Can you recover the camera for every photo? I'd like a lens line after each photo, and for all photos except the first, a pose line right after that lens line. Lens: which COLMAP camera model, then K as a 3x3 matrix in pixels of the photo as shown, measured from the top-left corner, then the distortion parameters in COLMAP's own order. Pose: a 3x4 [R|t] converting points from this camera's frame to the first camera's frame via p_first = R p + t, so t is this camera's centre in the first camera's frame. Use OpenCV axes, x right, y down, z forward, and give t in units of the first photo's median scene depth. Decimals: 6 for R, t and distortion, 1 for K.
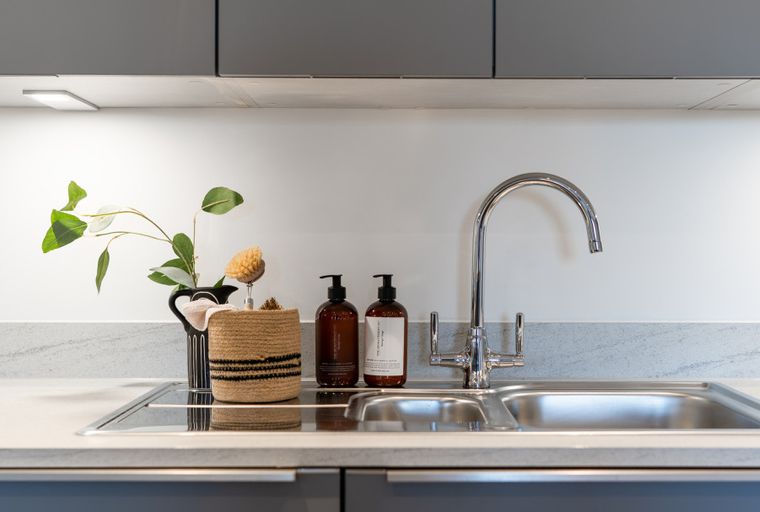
lens RADIAL K [[359.0, 0, 377.5], [0, 359.0, 257.9], [0, 0, 1]] dist [-0.000334, -0.000869]
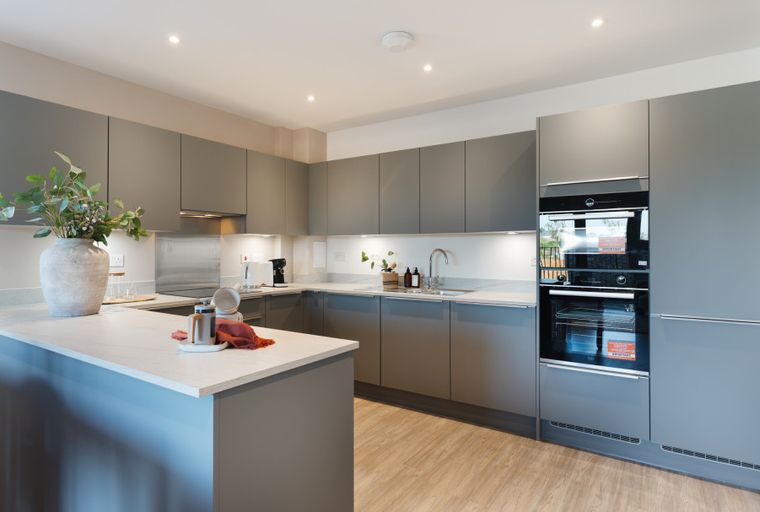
lens RADIAL K [[408.1, 0, 378.9], [0, 408.1, 255.8], [0, 0, 1]] dist [-0.008636, -0.000158]
pose [[0.857628, 0.003965, -0.514256, 2.764062], [-0.004078, 0.999991, 0.000908, -0.135121], [0.514255, 0.001319, 0.857636, -4.678233]]
